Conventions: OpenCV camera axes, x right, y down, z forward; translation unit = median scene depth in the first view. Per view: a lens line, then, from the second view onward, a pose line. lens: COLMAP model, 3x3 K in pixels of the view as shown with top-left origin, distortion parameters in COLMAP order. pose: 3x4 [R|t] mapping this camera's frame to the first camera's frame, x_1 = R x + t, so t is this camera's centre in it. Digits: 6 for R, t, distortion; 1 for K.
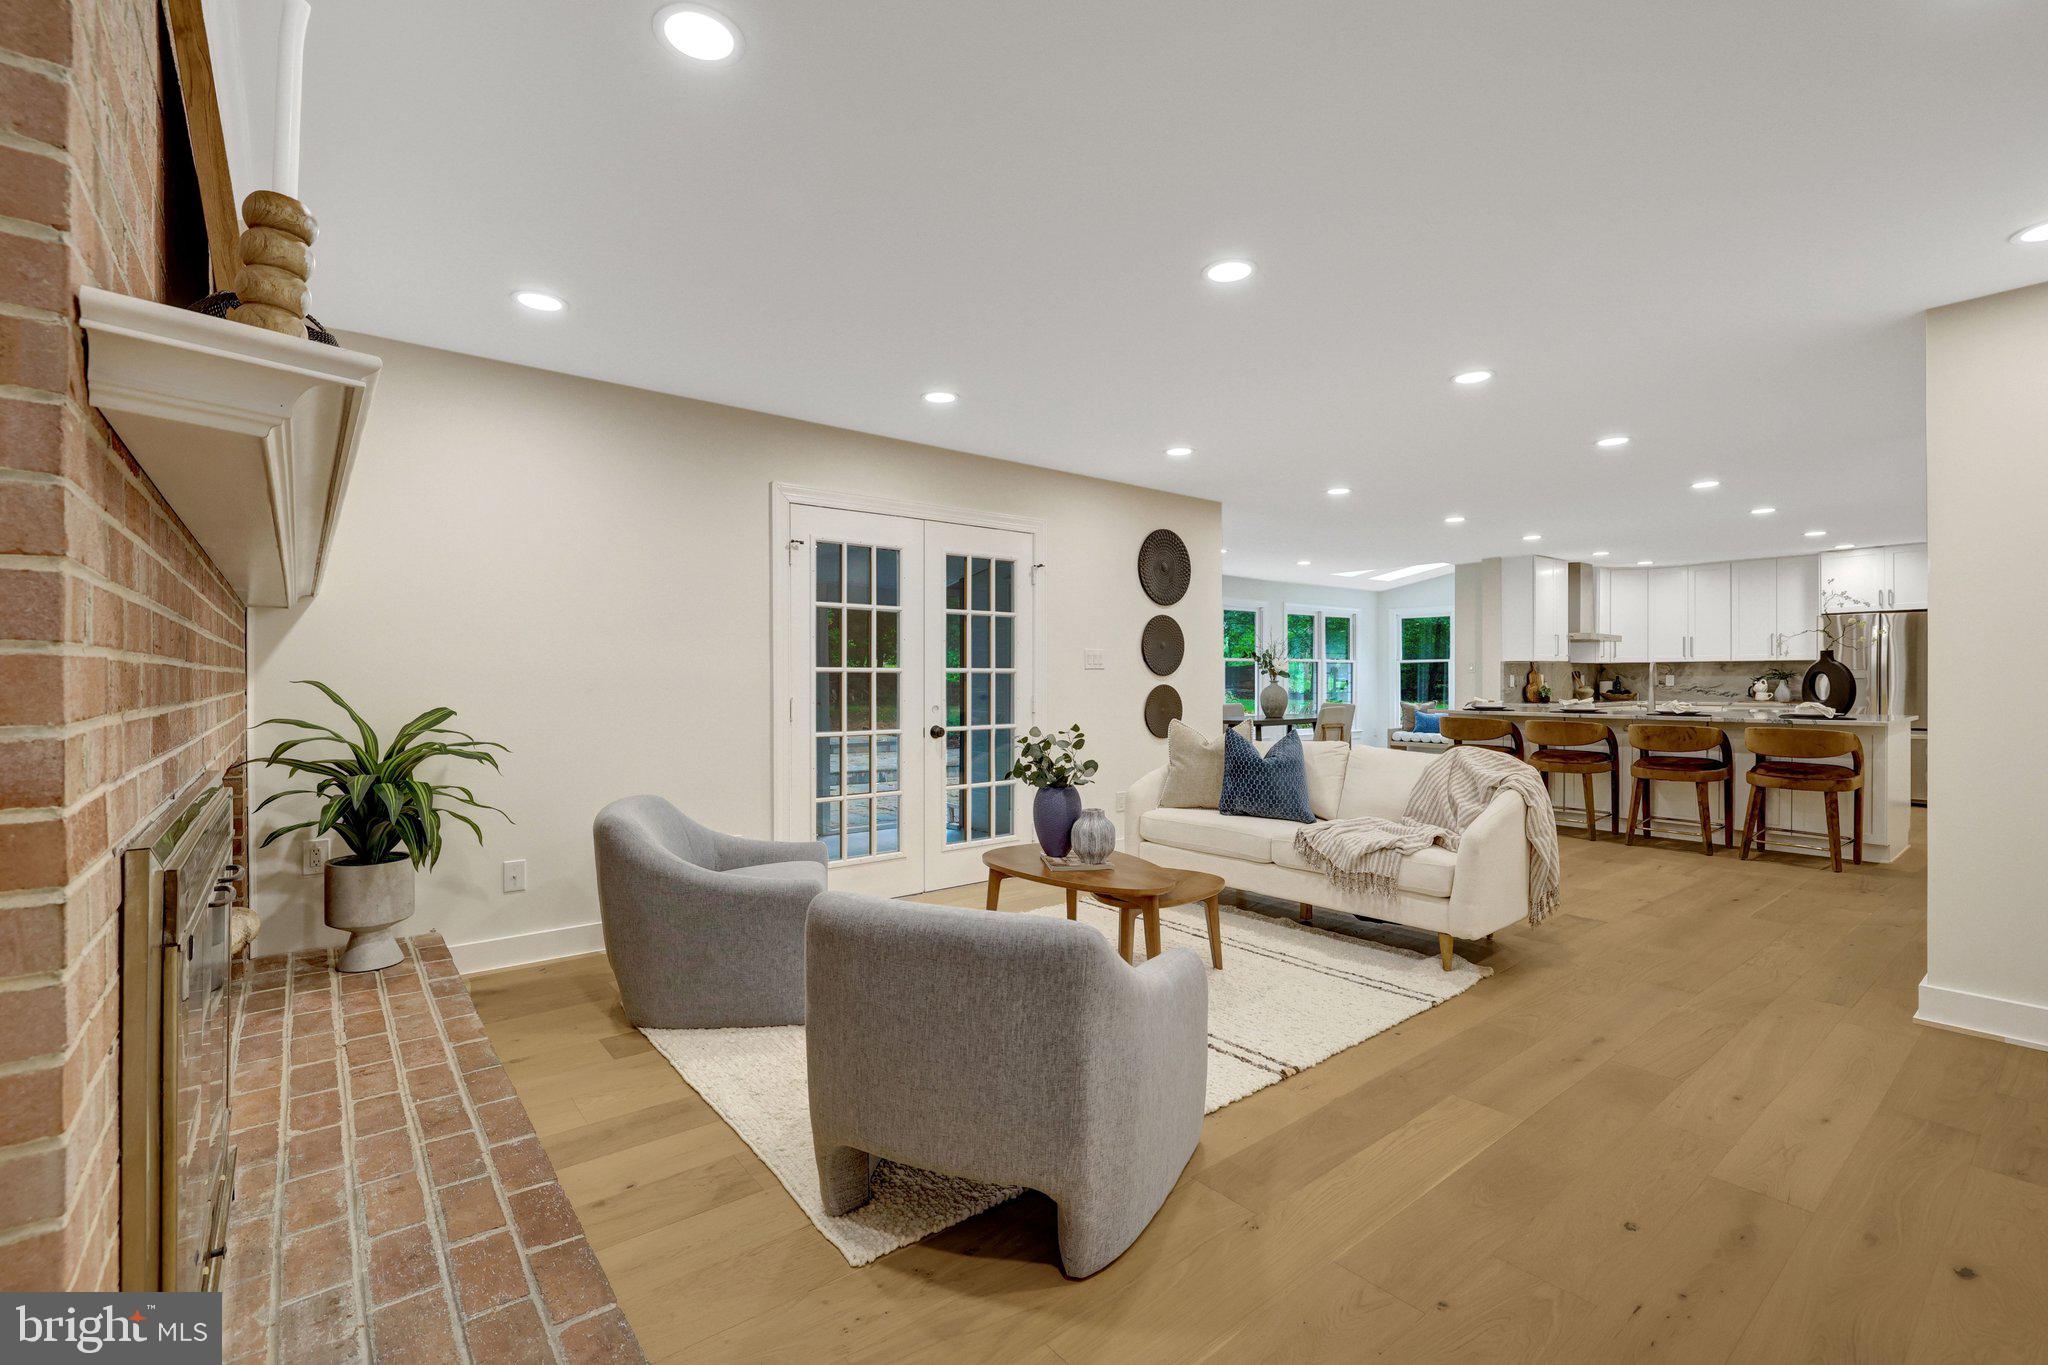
lens RADIAL K [[877.8, 0, 1024.0], [0, 877.8, 682.5], [0, 0, 1]] dist [-0.002186, -0.000167]
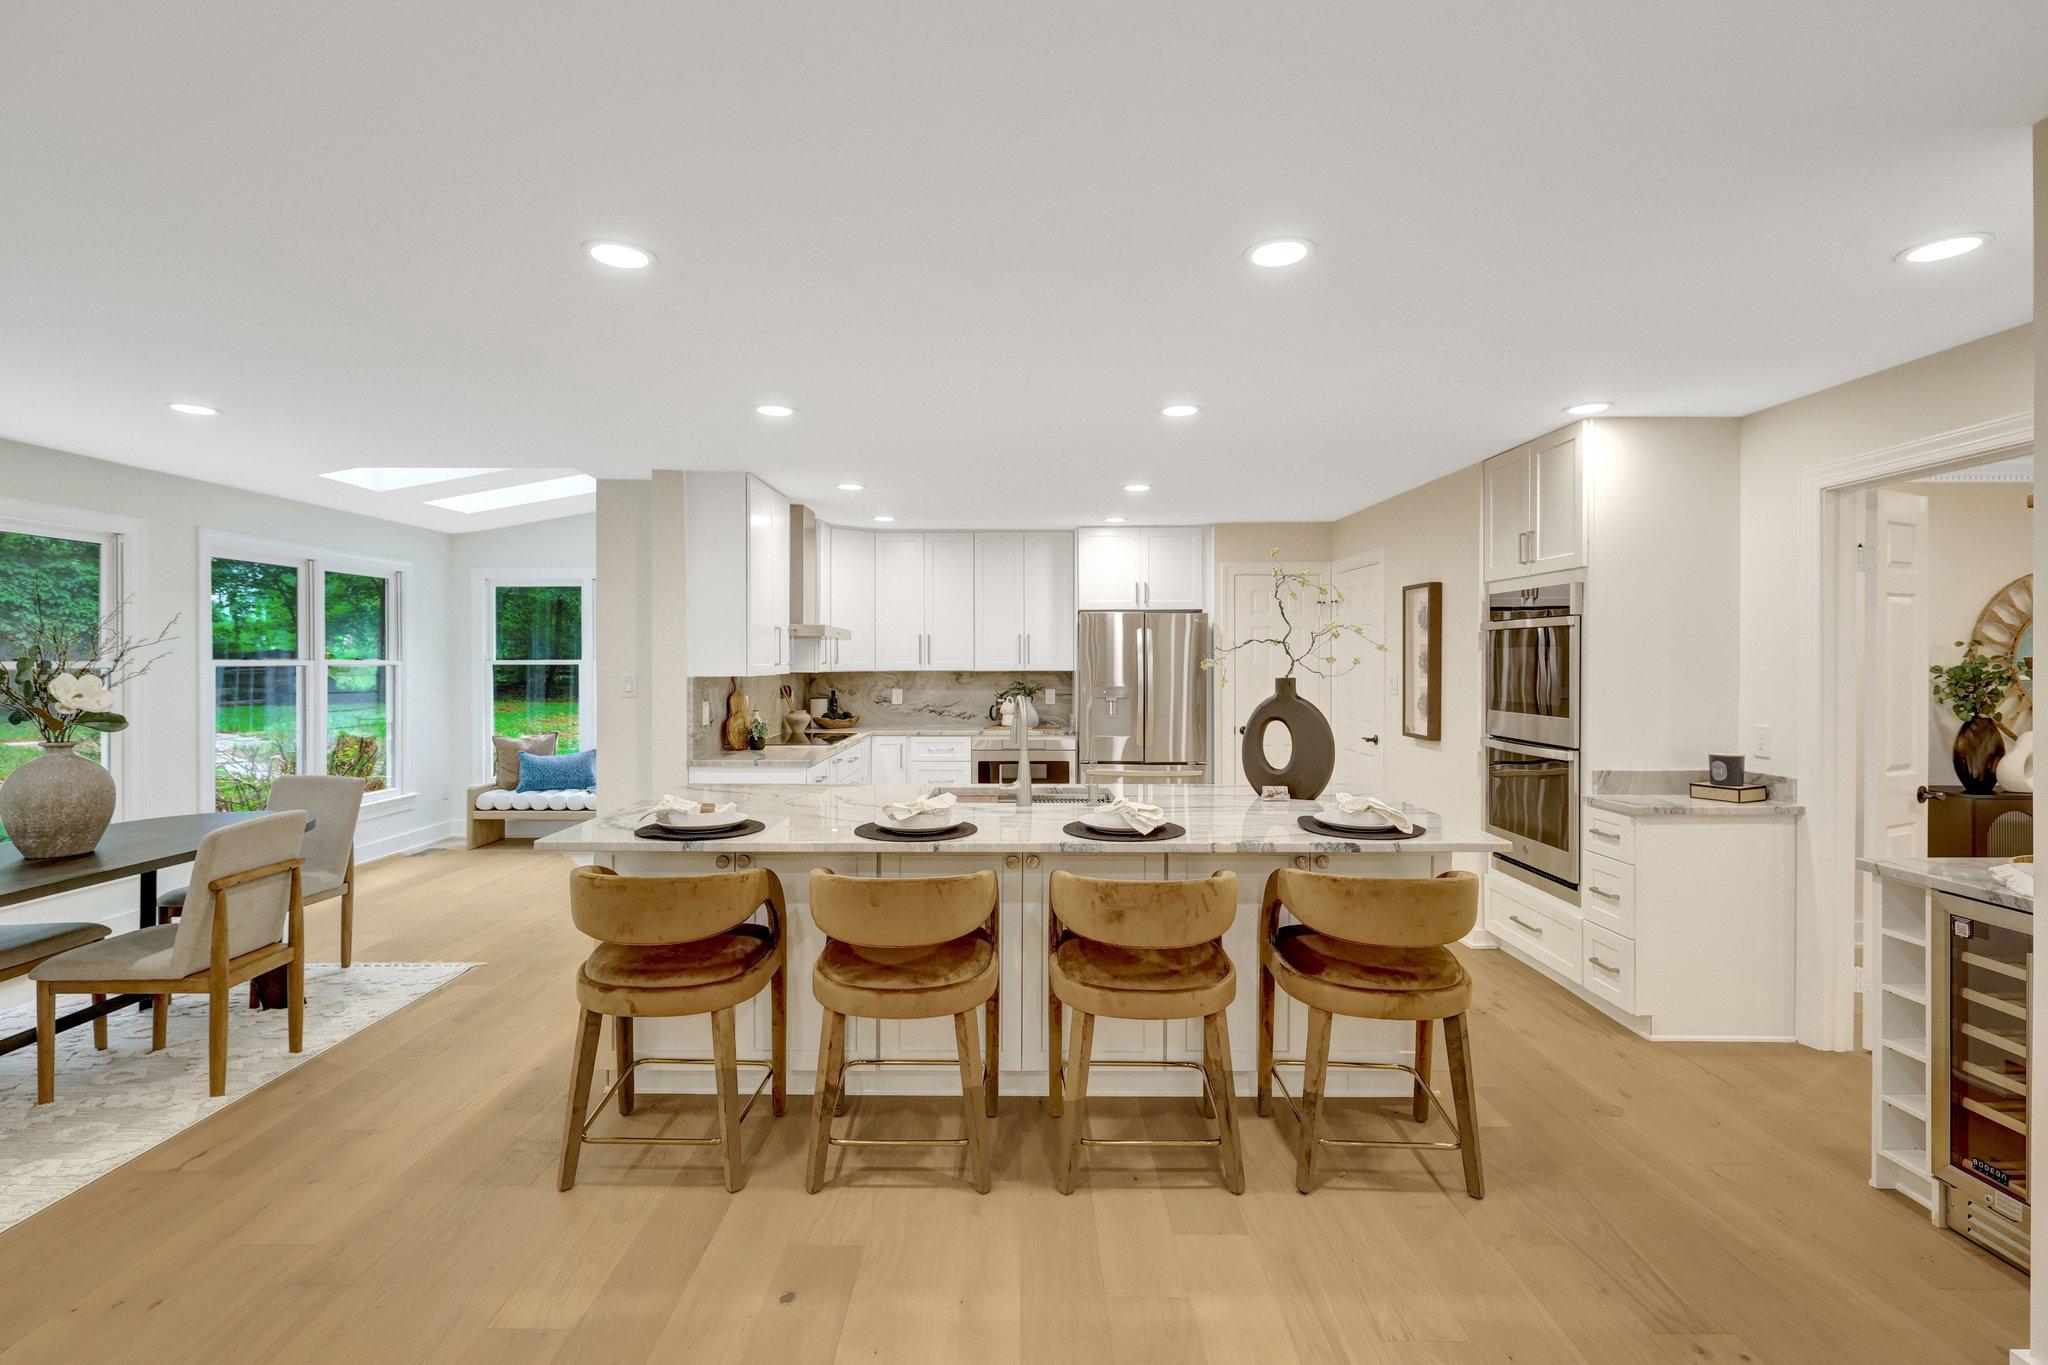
lens RADIAL K [[945.3, 0, 1016.8], [0, 945.3, 668.0], [0, 0, 1]] dist [-0.002337, 0.000248]
pose [[0.627023, -0.003961, 0.778990, 0.233308], [0.002624, 0.999992, 0.002972, -0.029553], [-0.778996, 0.000180, 0.627029, 0.499474]]
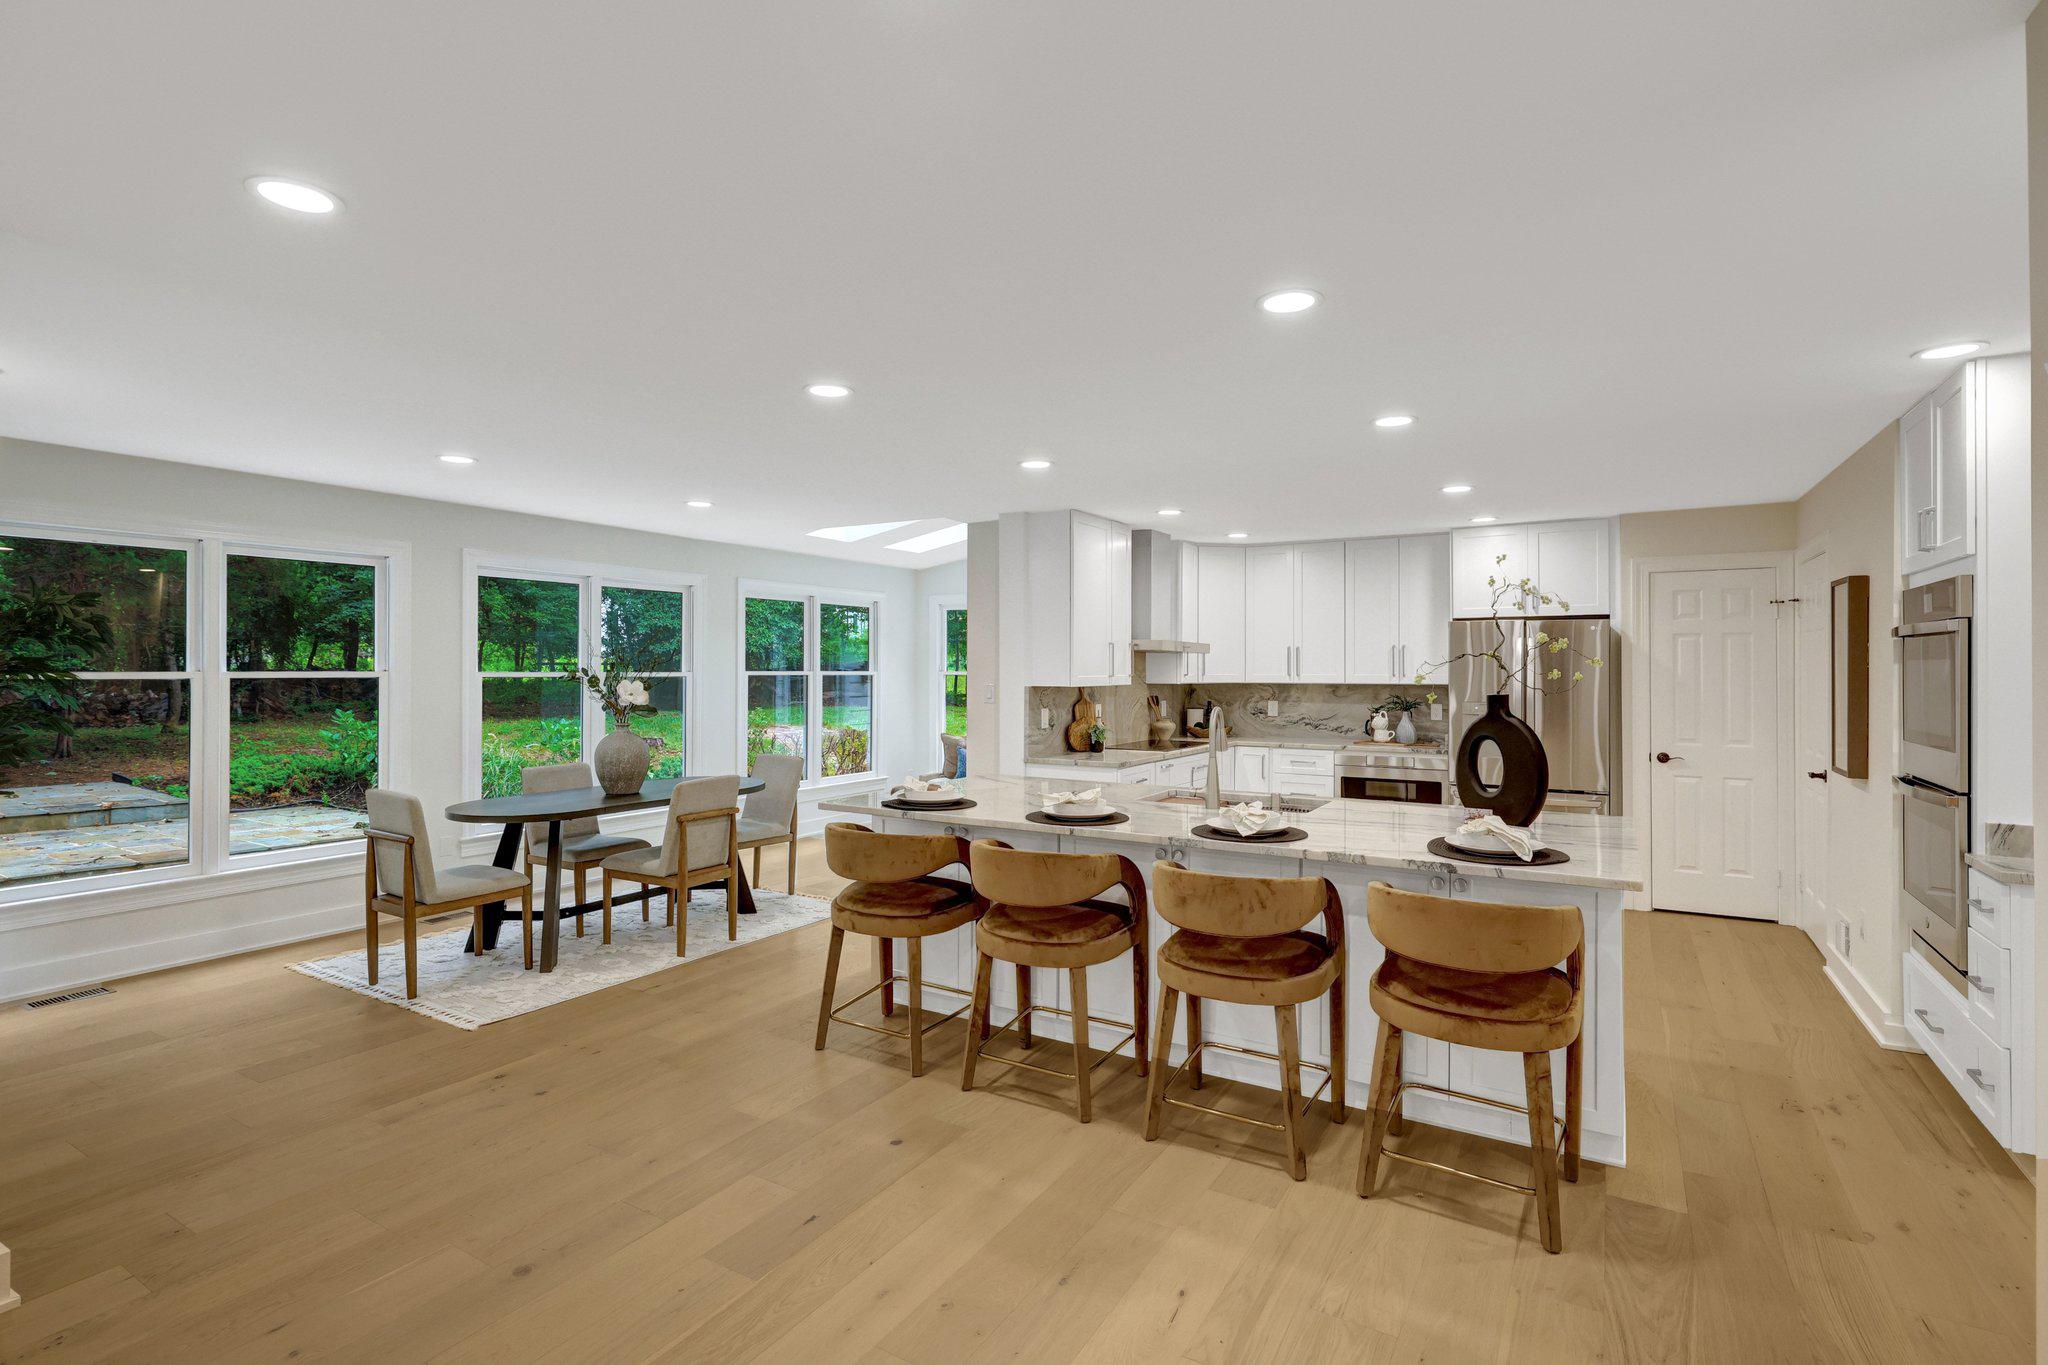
lens RADIAL K [[983.1, 0, 1015.3], [0, 983.1, 669.8], [0, 0, 1]] dist [-0.002426, 0.000069]
pose [[0.938518, 0.004479, 0.345202, 0.299834], [-0.002614, 0.999979, -0.005868, -0.030770], [-0.345222, 0.004605, 0.938510, 0.368030]]
